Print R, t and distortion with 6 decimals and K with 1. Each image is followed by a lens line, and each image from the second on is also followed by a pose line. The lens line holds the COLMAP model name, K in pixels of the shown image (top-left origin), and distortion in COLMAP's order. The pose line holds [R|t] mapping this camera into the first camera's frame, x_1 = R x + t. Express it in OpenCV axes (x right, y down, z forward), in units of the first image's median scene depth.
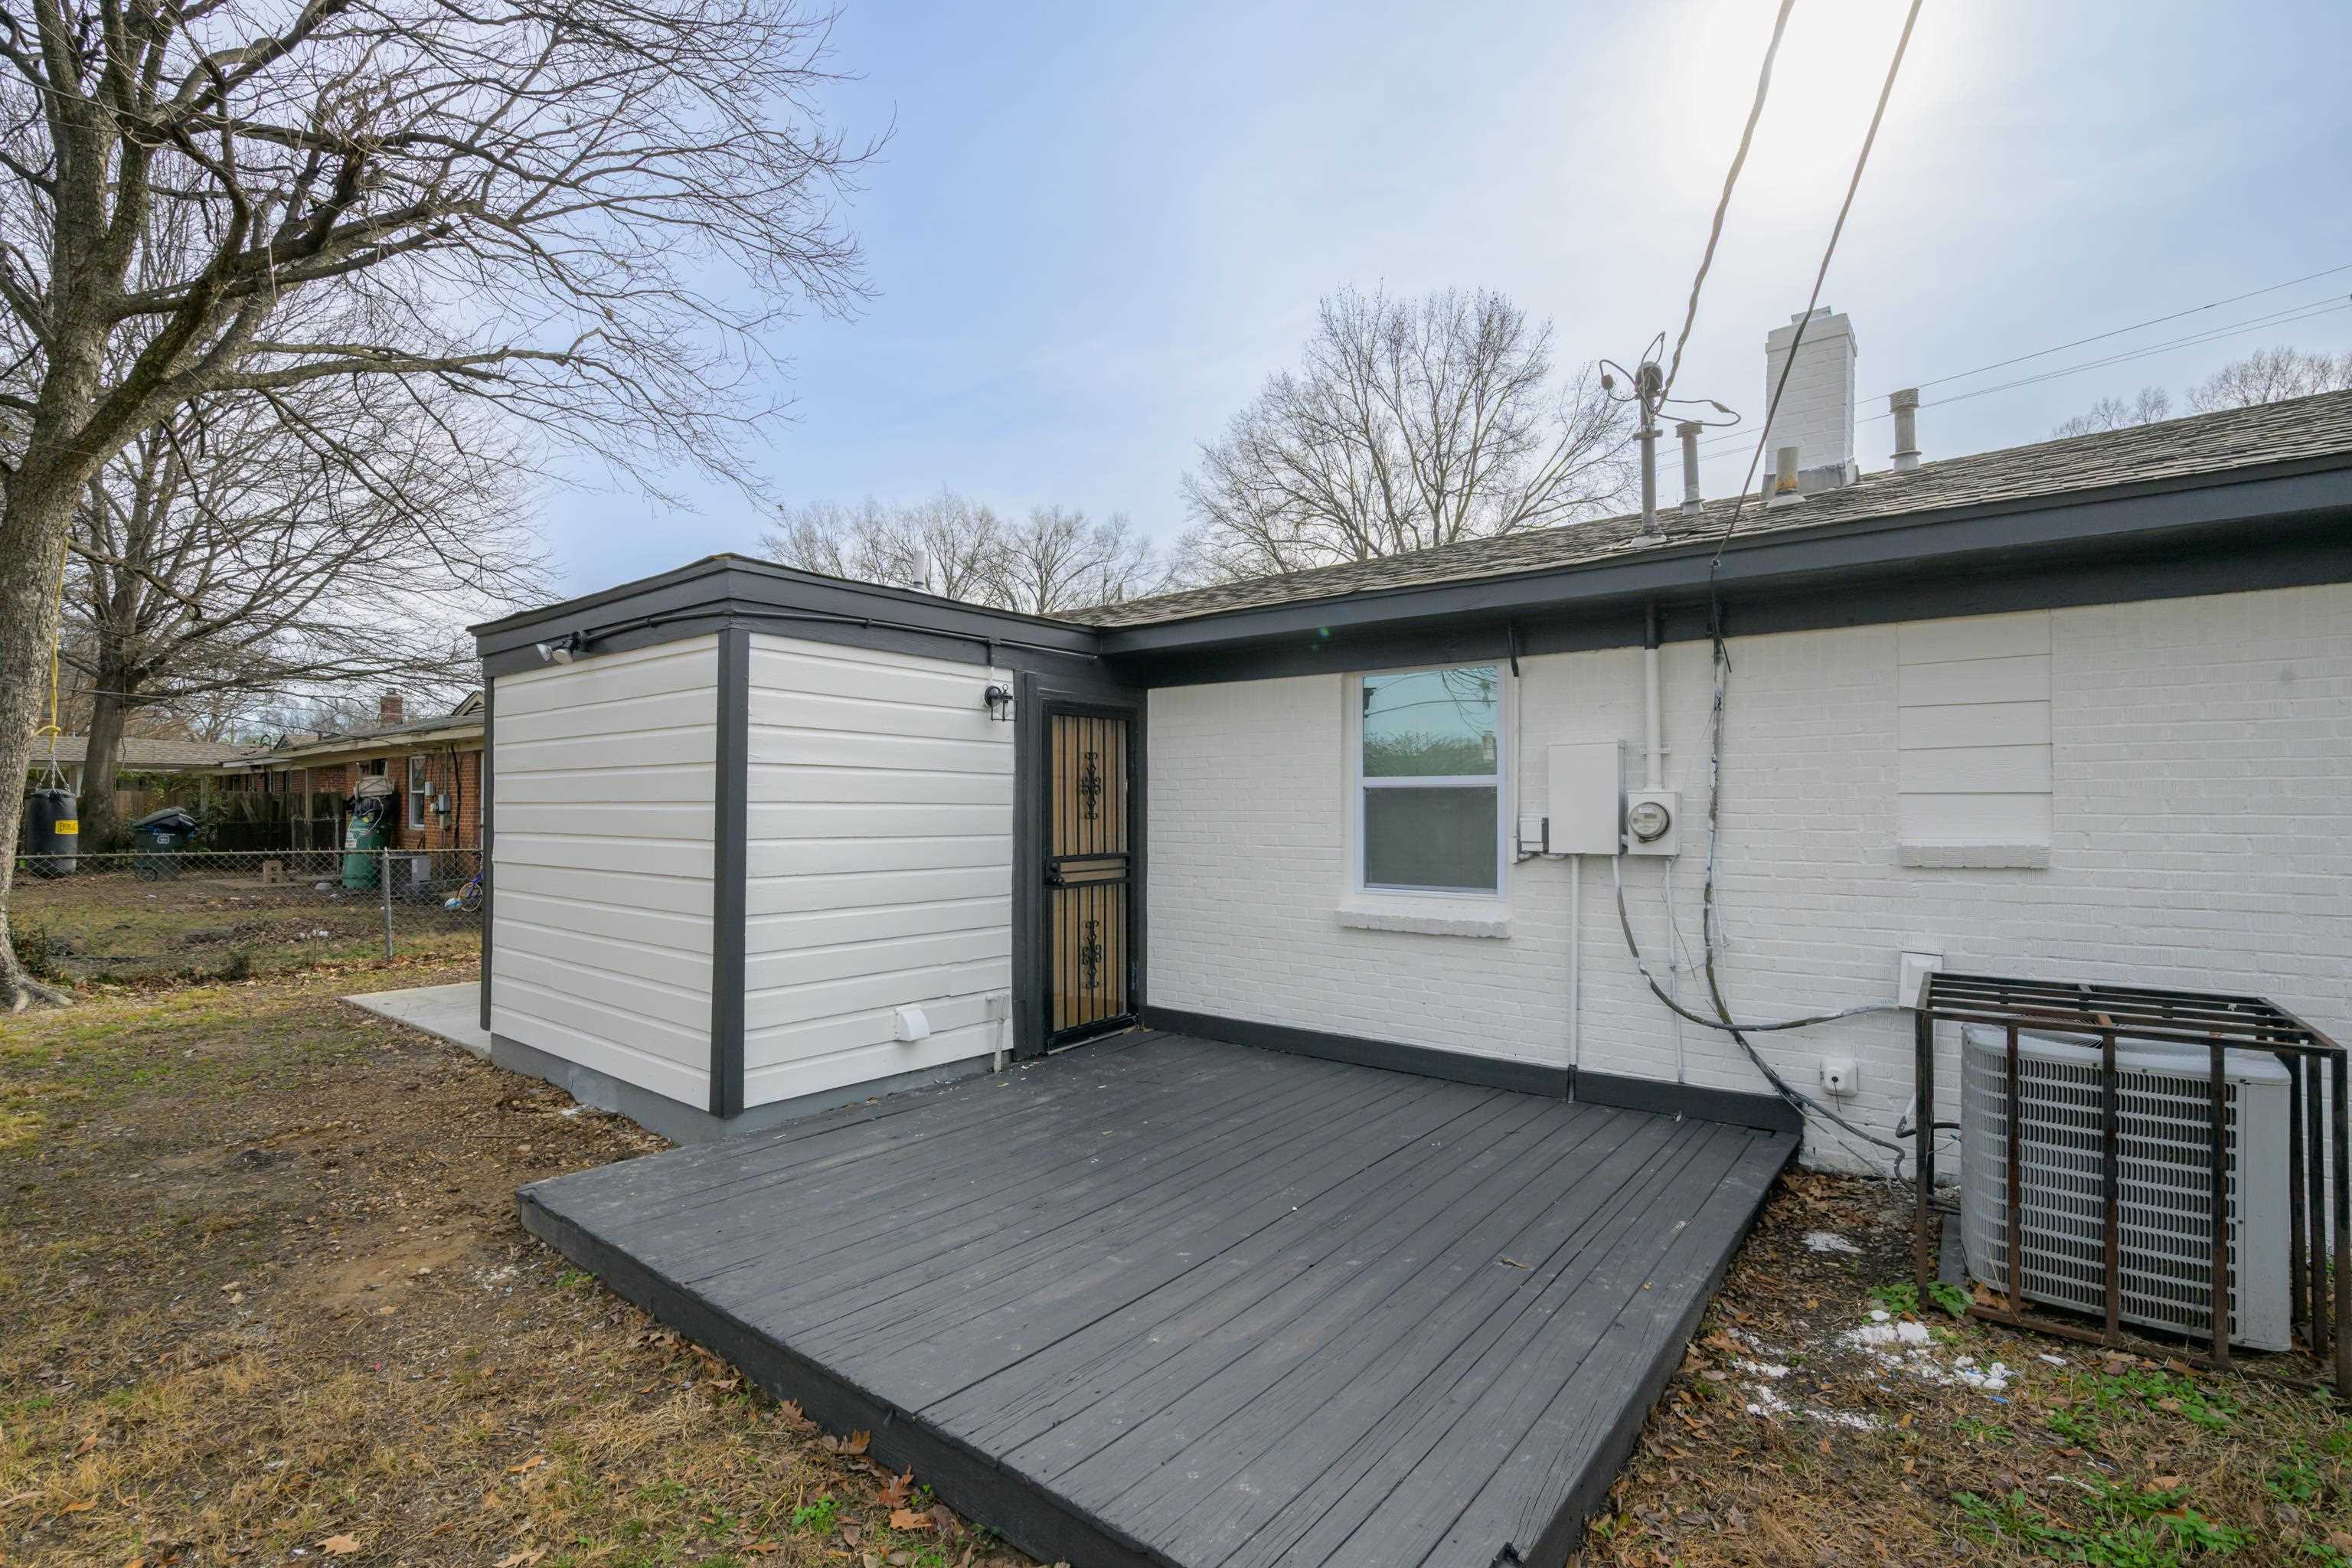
lens RADIAL K [[1033.2, 0, 1176.0], [0, 1033.2, 784.0], [0, 0, 1]] dist [-0.001144, 0.000308]
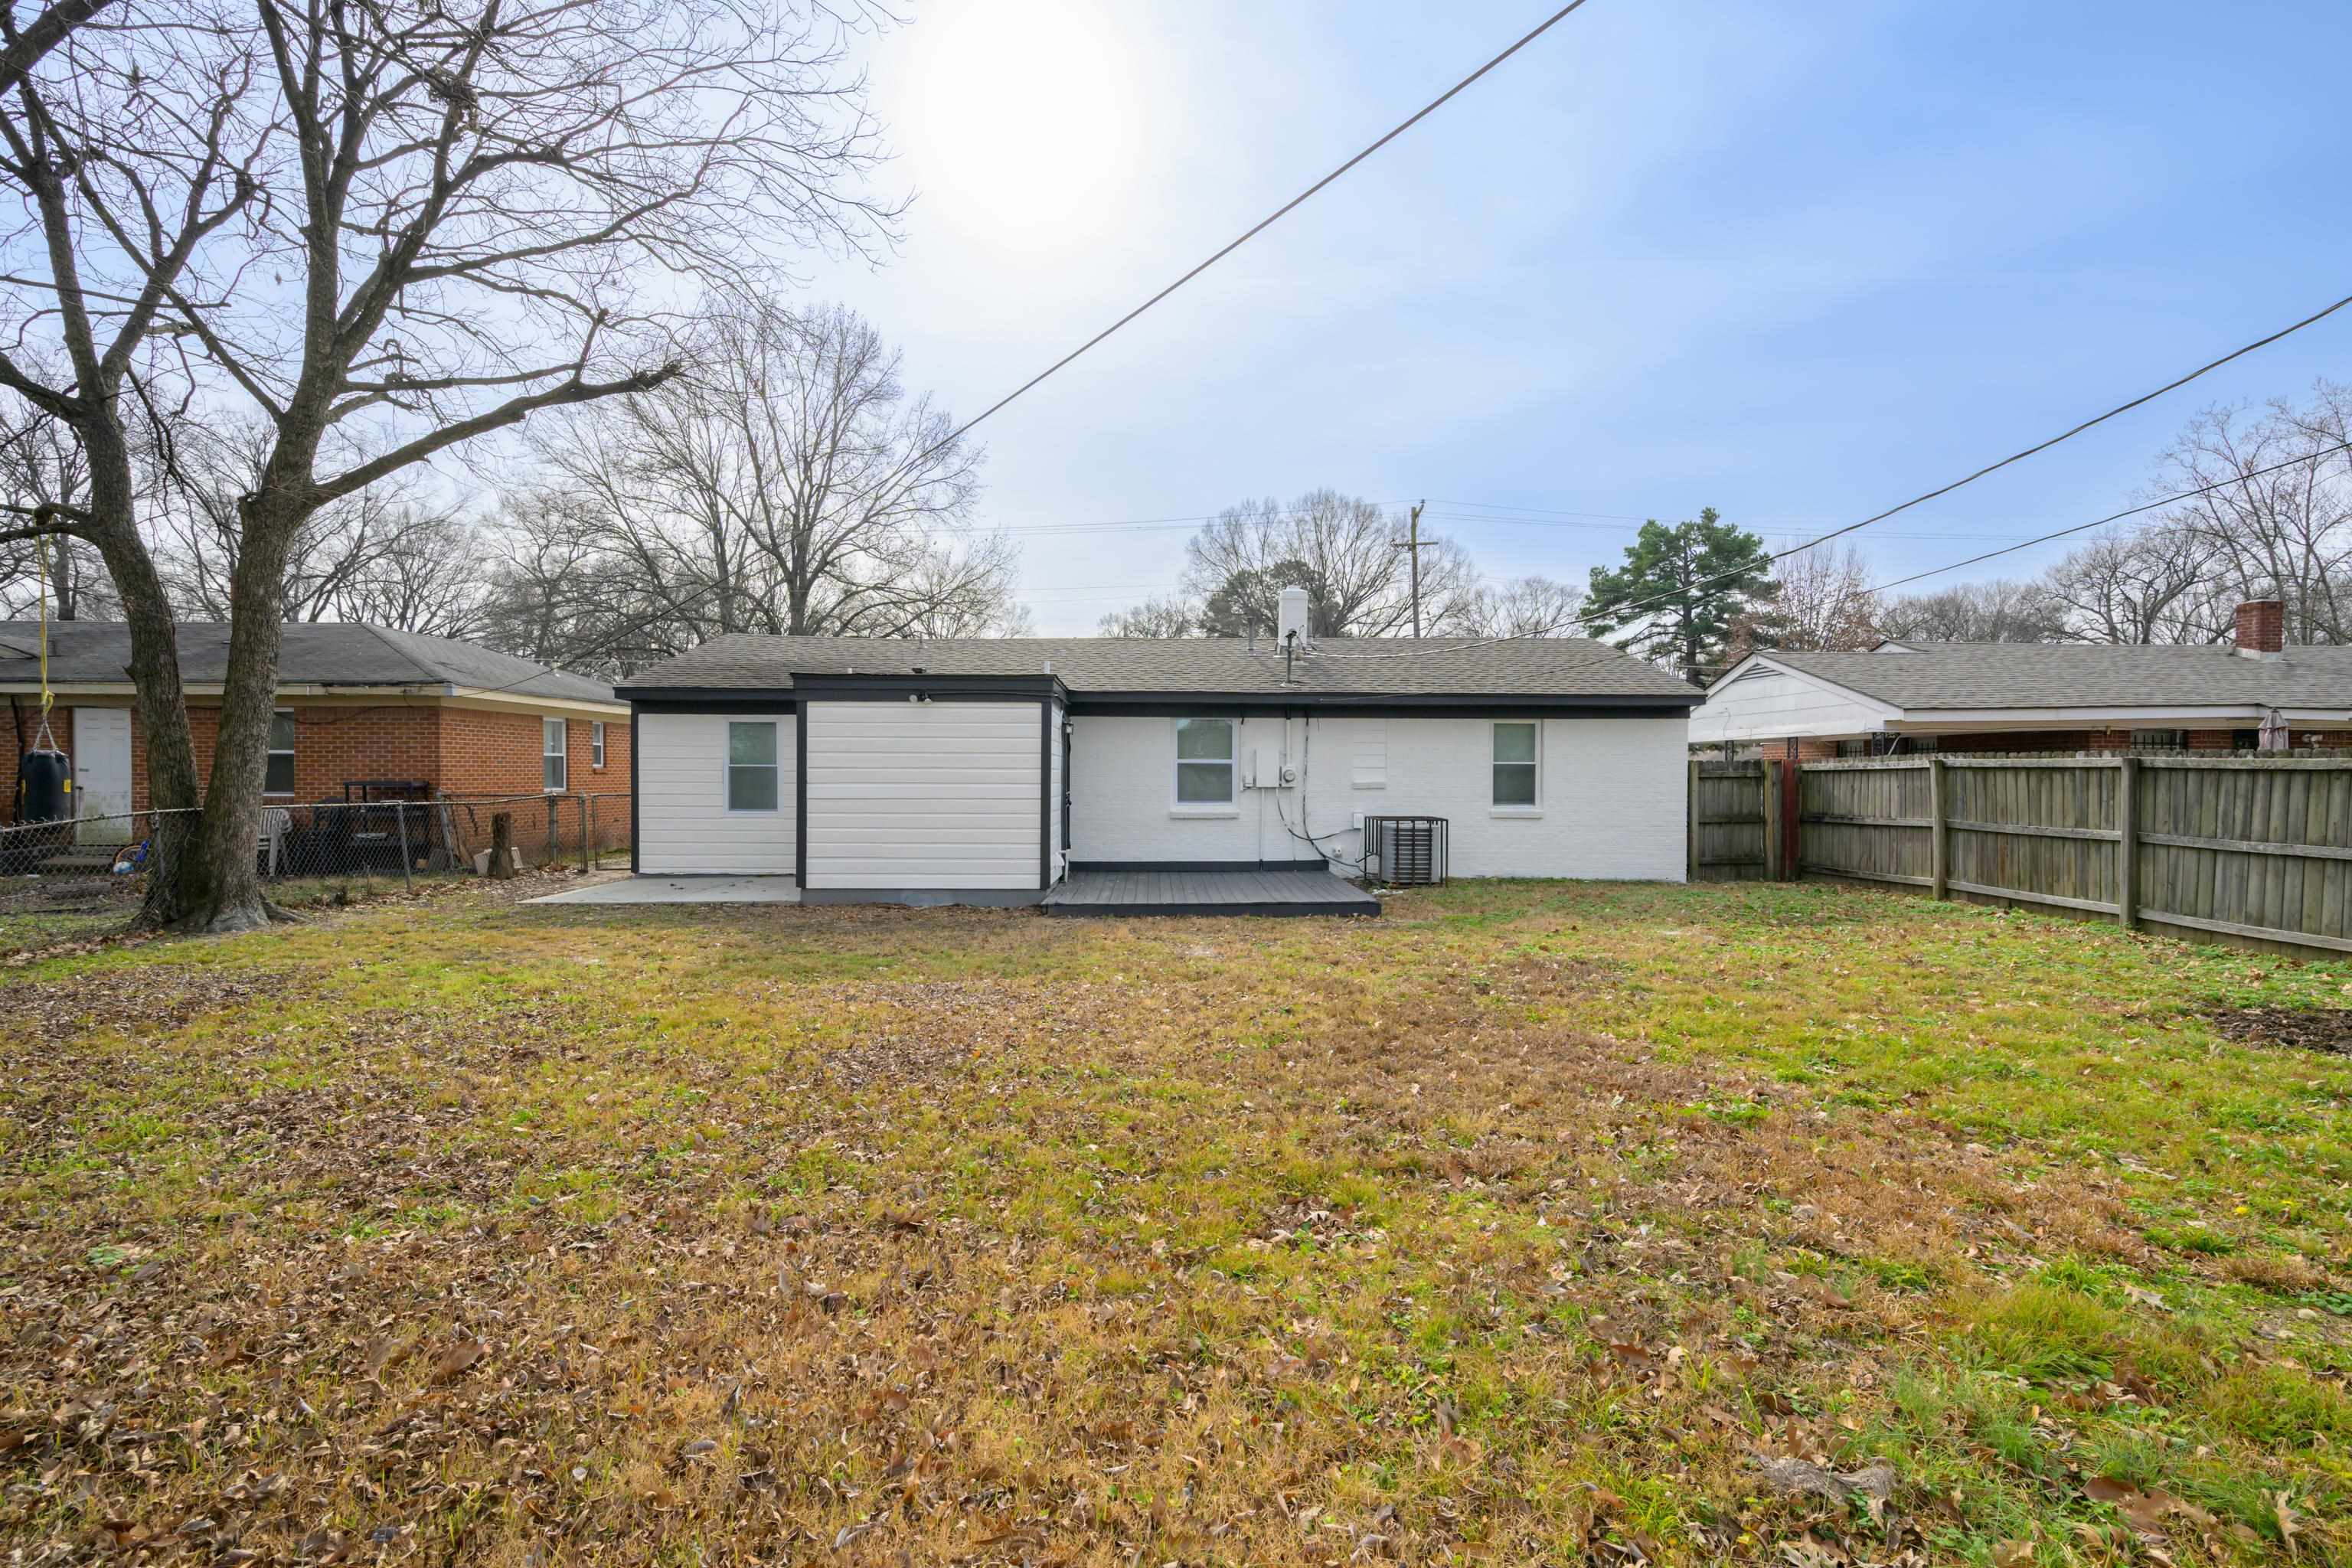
lens RADIAL K [[1046.6, 0, 1176.0], [0, 1046.6, 784.0], [0, 0, 1]] dist [-0.000491, 0.000087]
pose [[0.756645, -0.006505, 0.653794, -0.194725], [-0.017711, 0.999380, 0.030441, -0.003133], [-0.653586, -0.034612, 0.756060, -0.121091]]
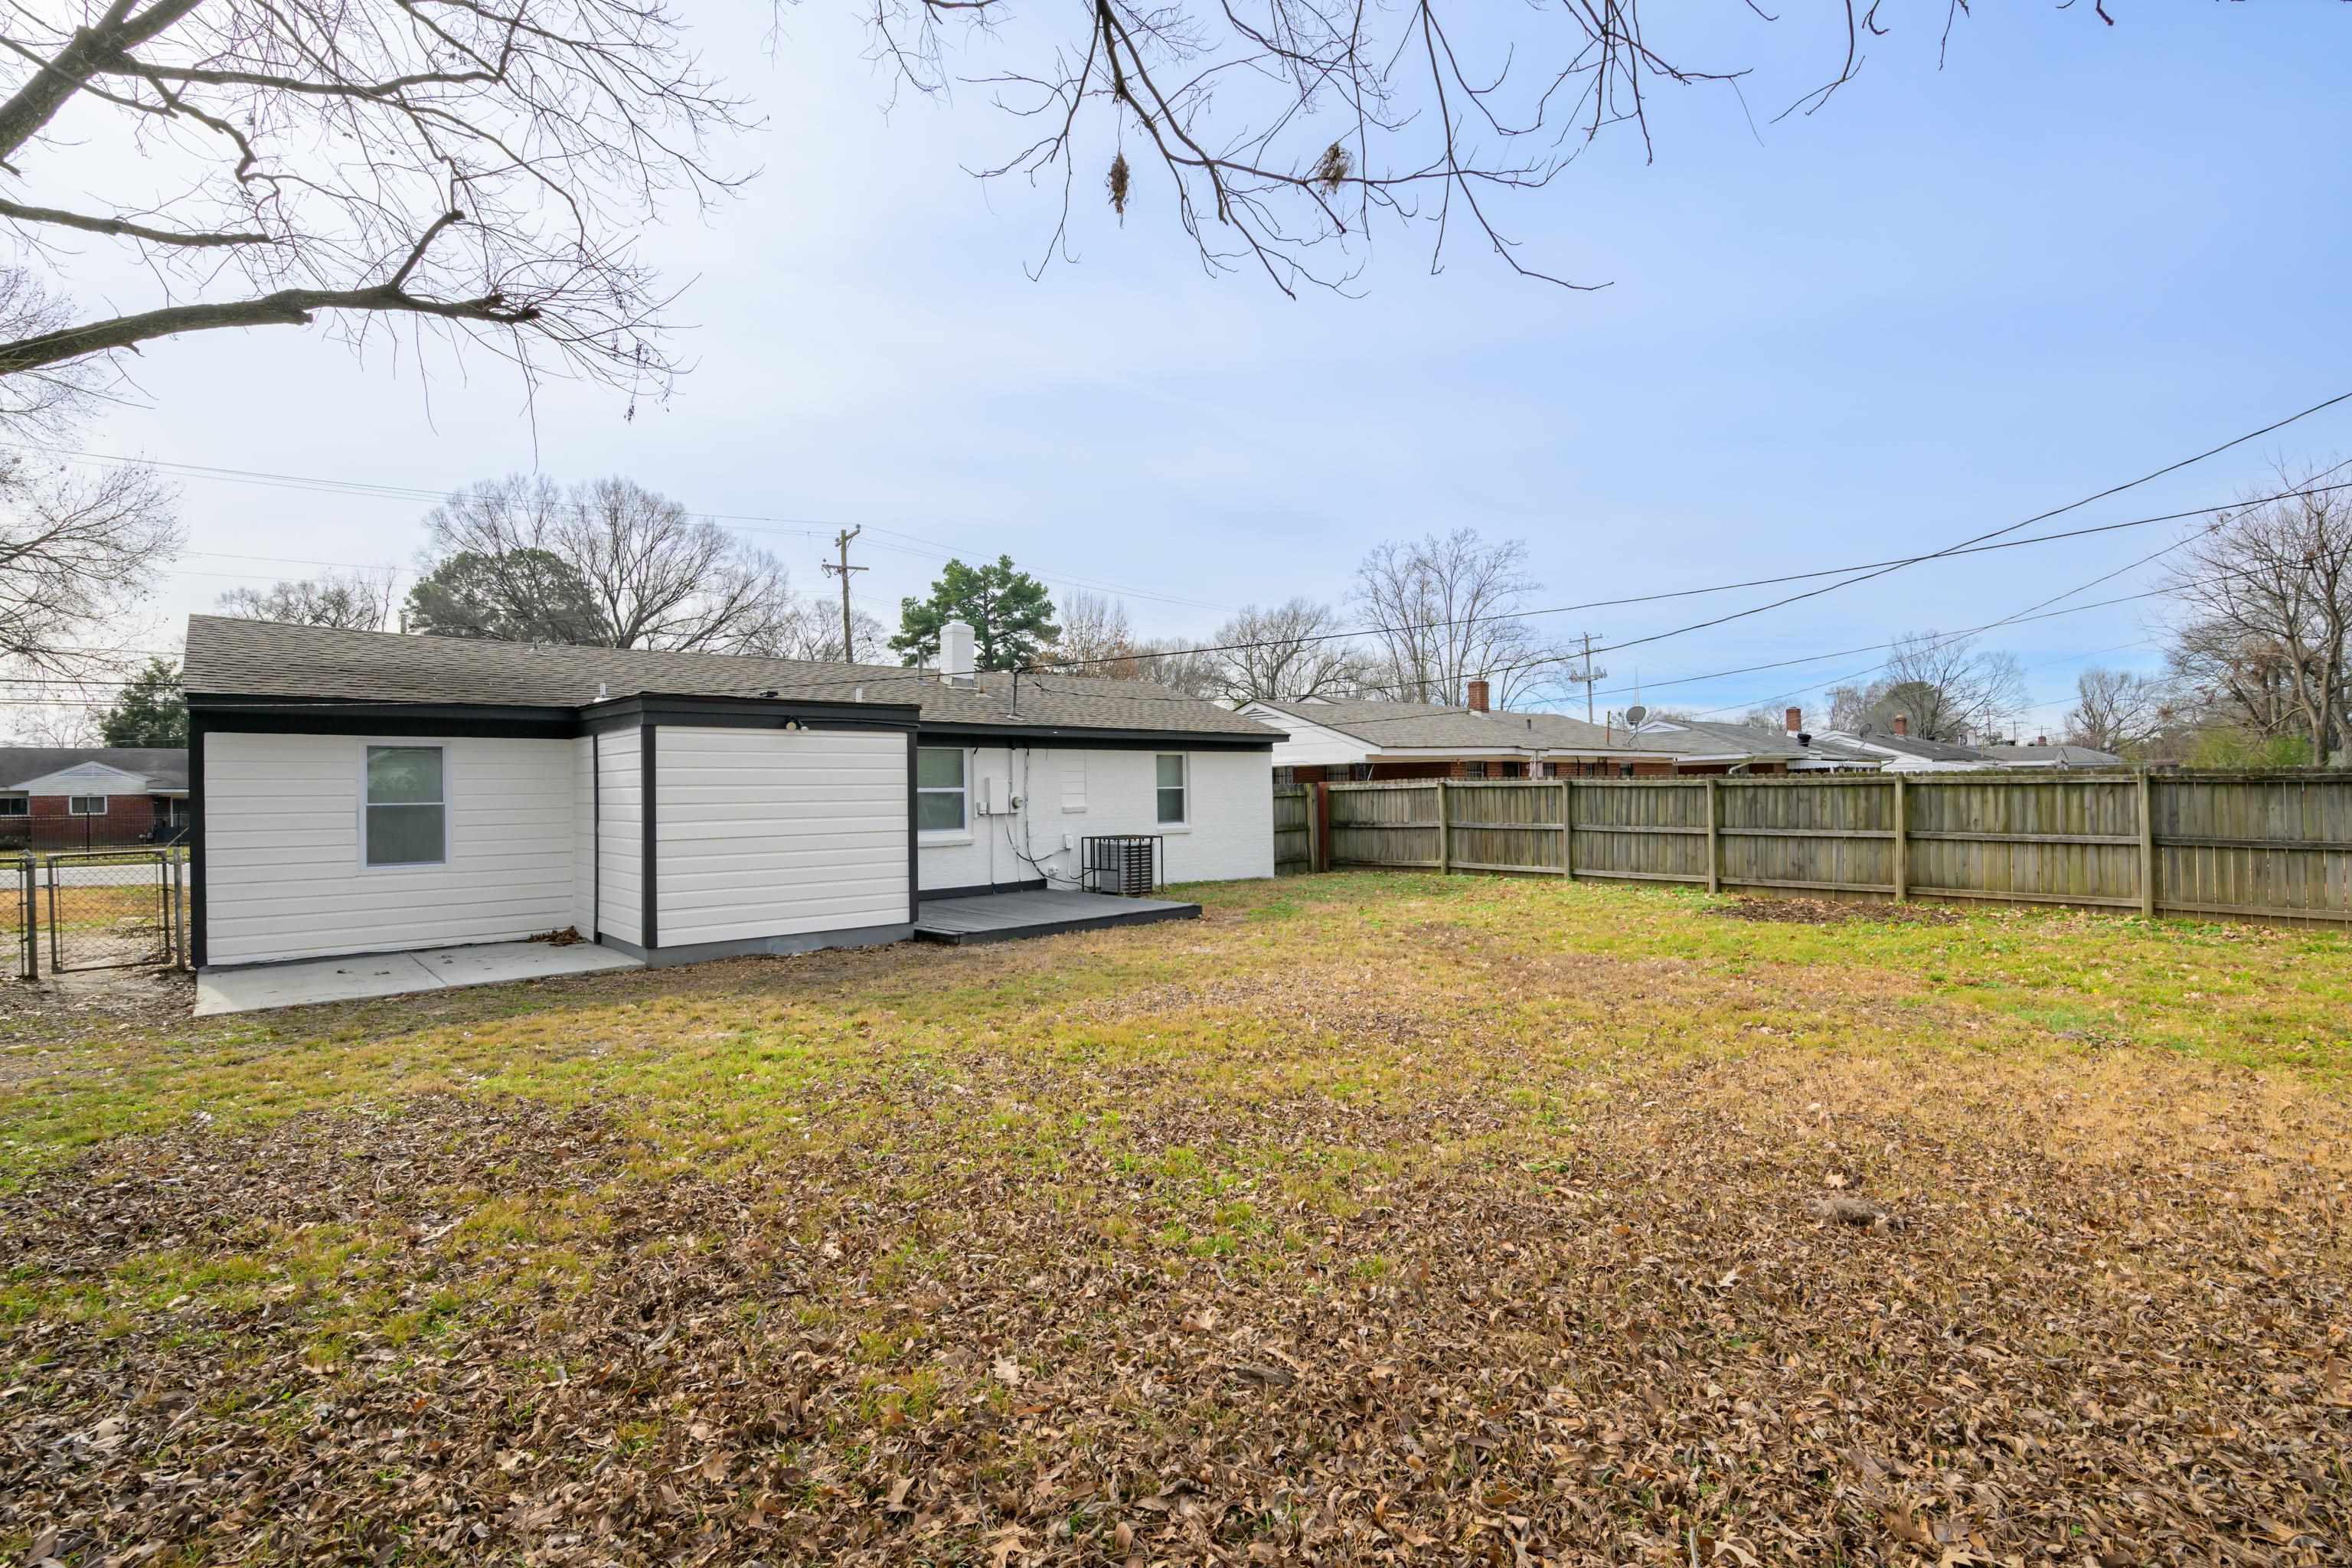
lens RADIAL K [[1078.7, 0, 1182.9], [0, 1078.7, 788.1], [0, 0, 1]] dist [-0.000188, 0.000683]
pose [[0.150980, -0.001576, 0.988536, -0.303245], [-0.008587, 0.999959, 0.002906, -0.002610], [-0.988500, -0.008928, 0.150960, -0.004839]]
